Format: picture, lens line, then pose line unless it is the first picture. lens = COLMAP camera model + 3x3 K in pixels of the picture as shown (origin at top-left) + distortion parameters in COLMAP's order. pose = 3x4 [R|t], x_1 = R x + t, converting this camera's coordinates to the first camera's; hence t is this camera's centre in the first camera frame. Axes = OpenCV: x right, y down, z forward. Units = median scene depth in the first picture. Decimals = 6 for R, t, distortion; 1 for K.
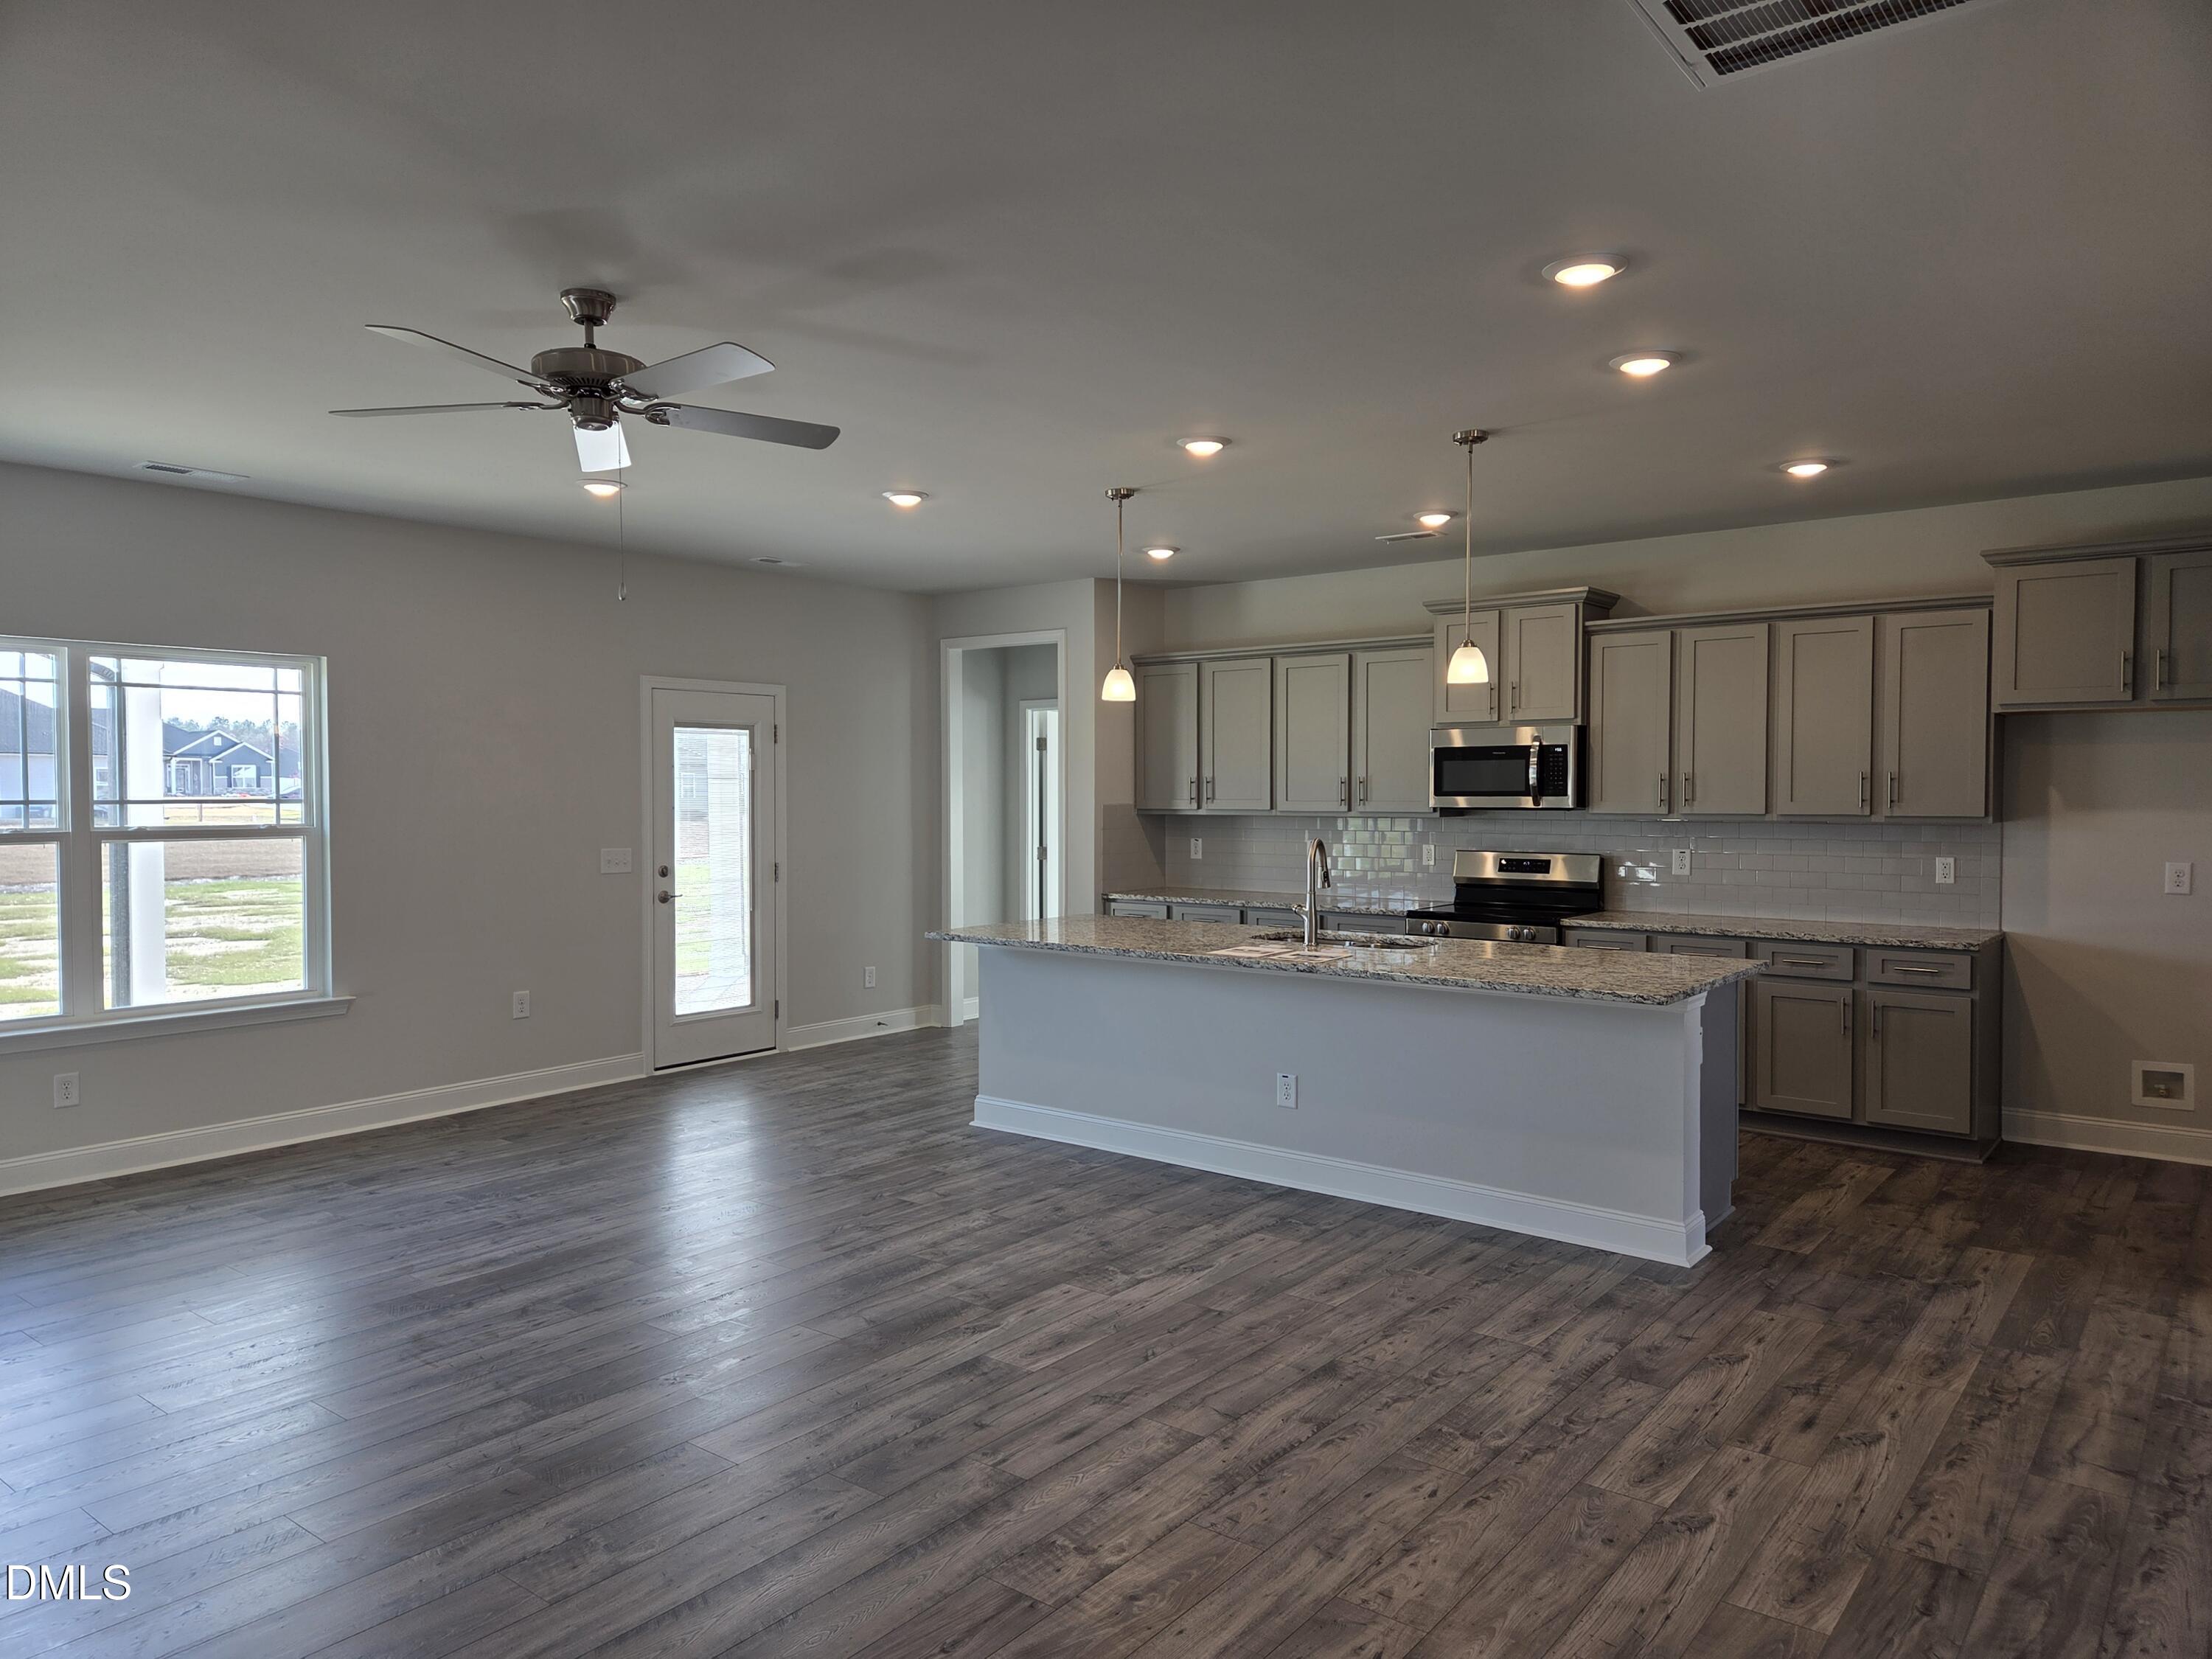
lens RADIAL K [[1472.5, 0, 1077.6], [0, 1472.5, 831.4], [0, 0, 1]] dist [0.048290, -0.004988]
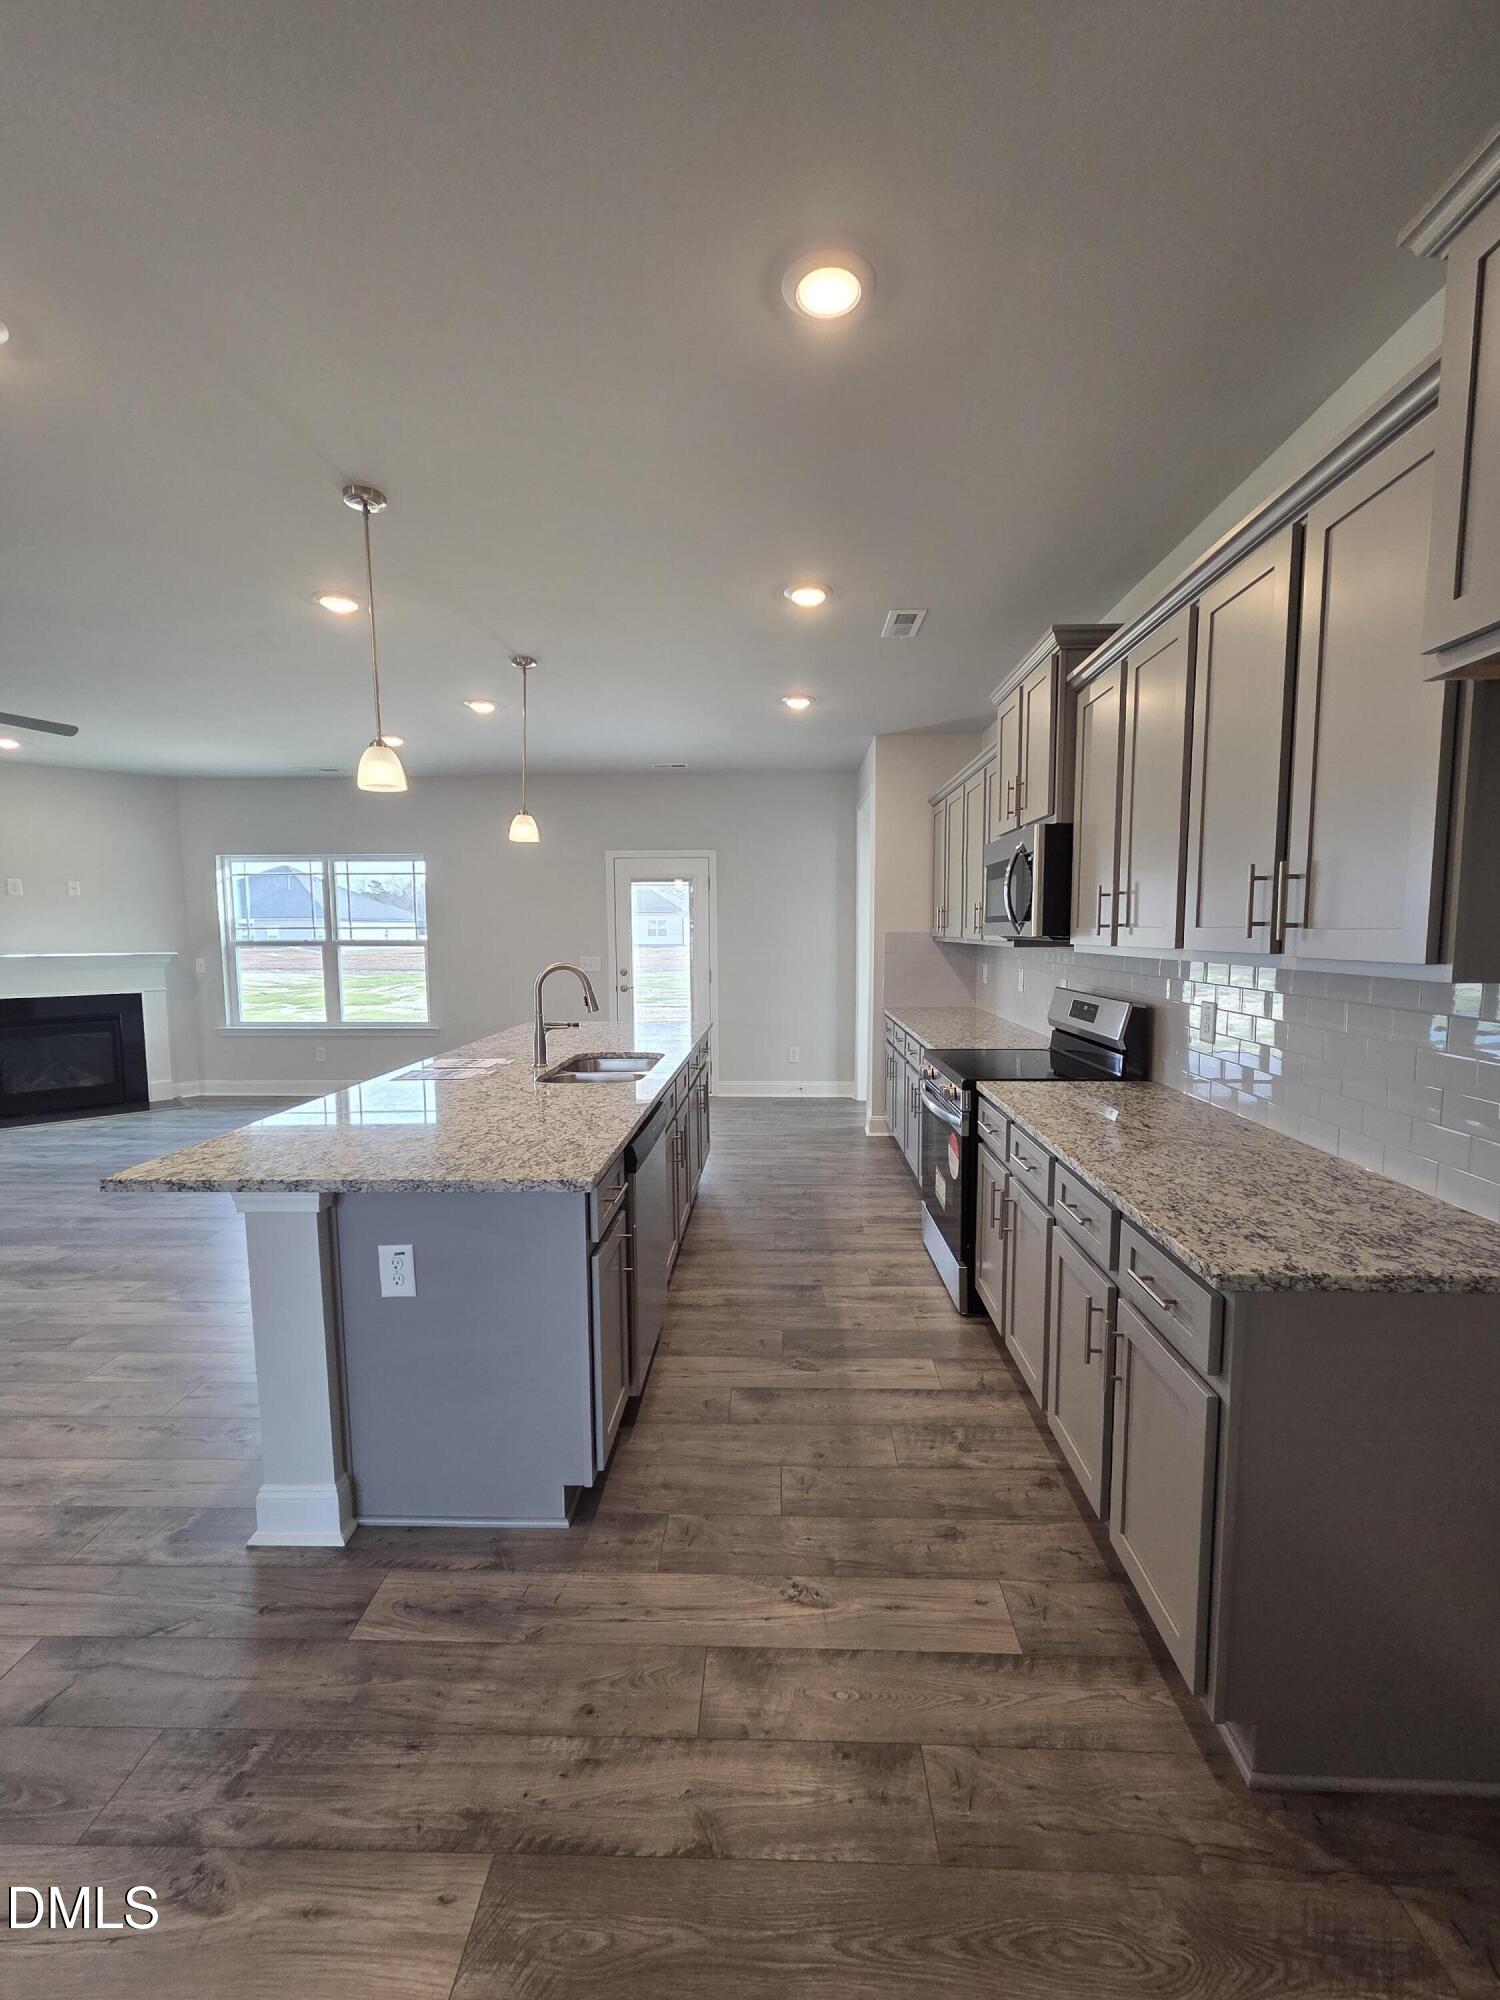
lens RADIAL K [[816.5, 0, 751.9], [0, 816.5, 1007.6], [0, 0, 1]] dist [0.002715, 0.000741]
pose [[0.604879, 0.076877, -0.792598, 0.896460], [-0.021298, 0.996535, 0.080404, -0.016404], [0.796032, -0.031754, 0.604421, 0.990283]]
